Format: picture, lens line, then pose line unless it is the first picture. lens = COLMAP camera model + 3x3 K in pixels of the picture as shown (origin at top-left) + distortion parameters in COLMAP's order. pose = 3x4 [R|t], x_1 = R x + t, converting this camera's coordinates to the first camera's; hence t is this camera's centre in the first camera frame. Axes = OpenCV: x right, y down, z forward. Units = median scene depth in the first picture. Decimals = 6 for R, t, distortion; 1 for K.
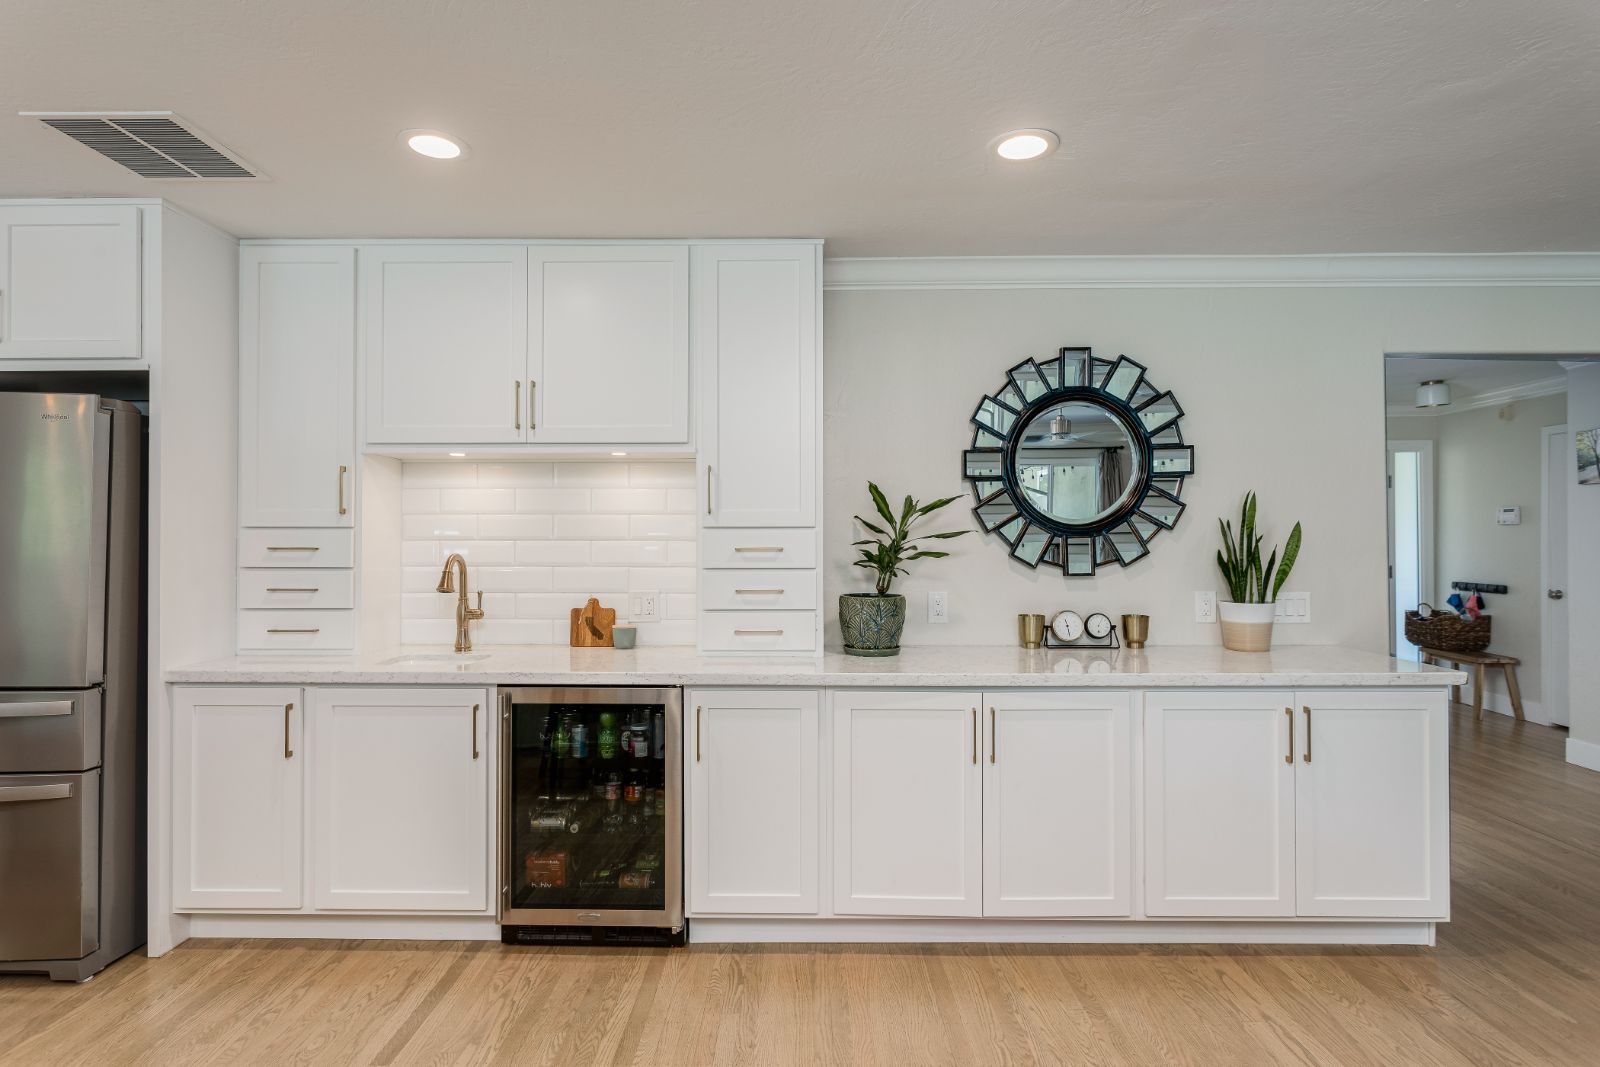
lens RADIAL K [[854.6, 0, 799.5], [0, 854.6, 531.8], [0, 0, 1]] dist [-0.001538, 0.001839]
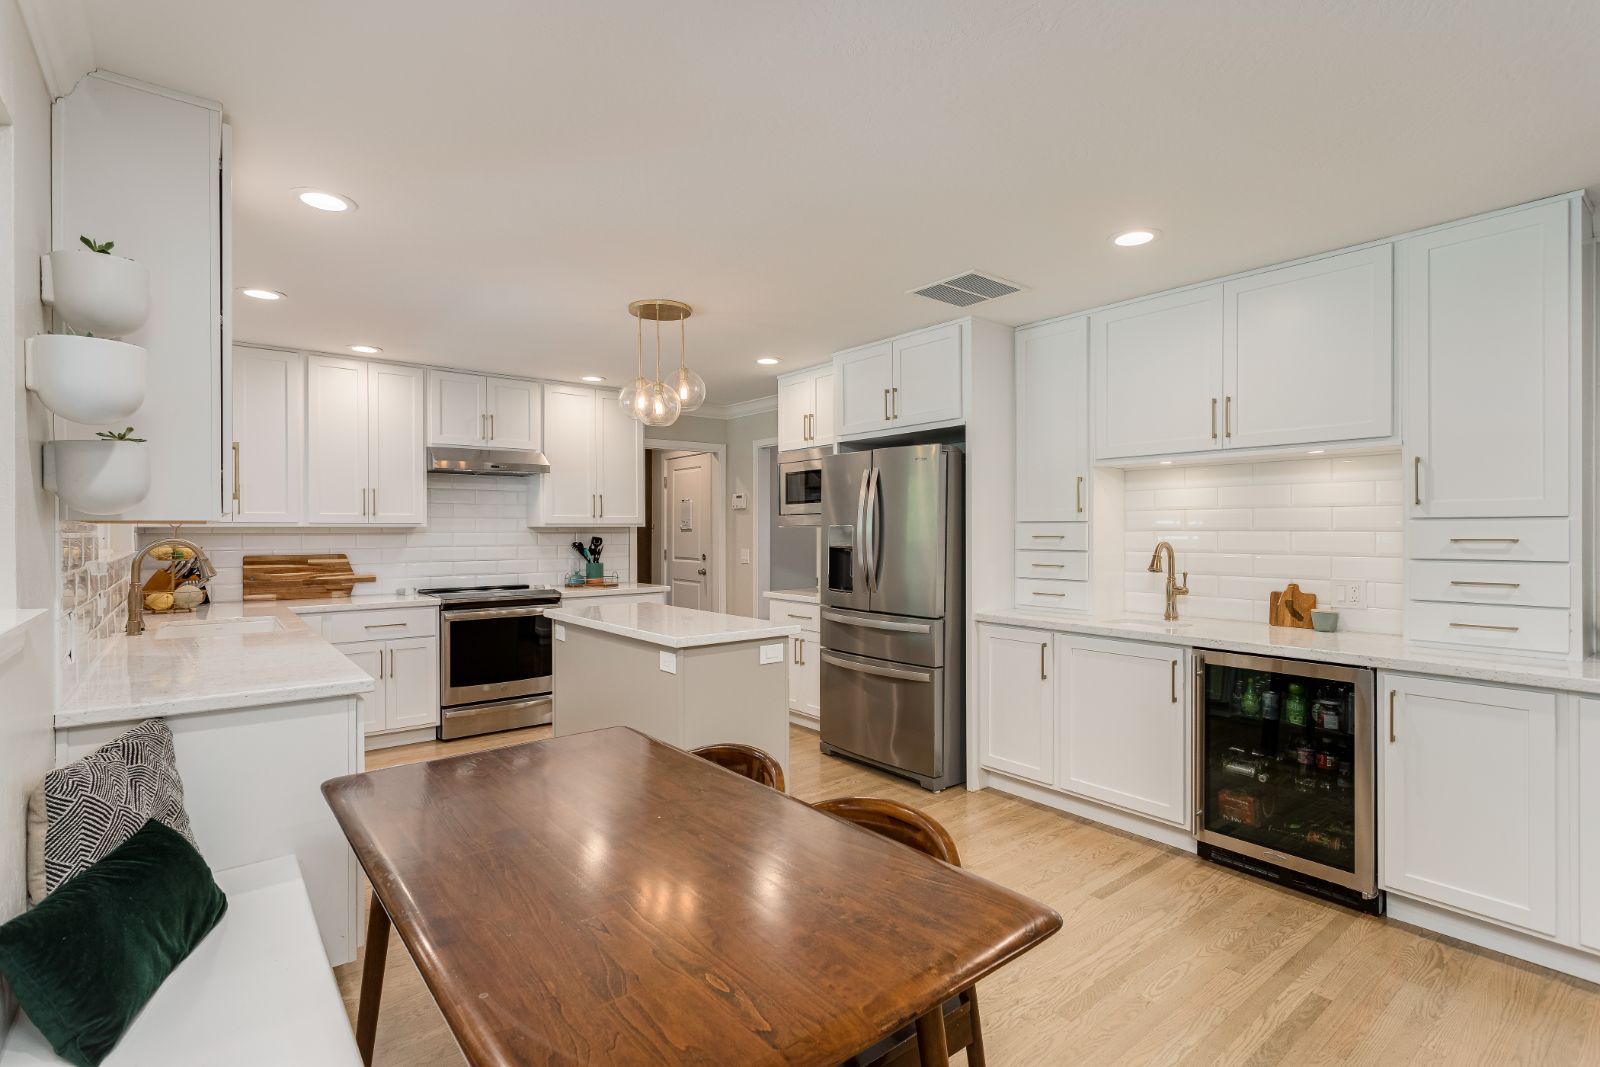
lens RADIAL K [[760.6, 0, 798.5], [0, 760.6, 532.5], [0, 0, 1]] dist [-0.013788, 0.000529]
pose [[0.639611, 0.001829, -0.768696, 0.123178], [0.007157, 0.999940, 0.008334, -0.001071], [0.768665, -0.010832, 0.639560, -0.141909]]
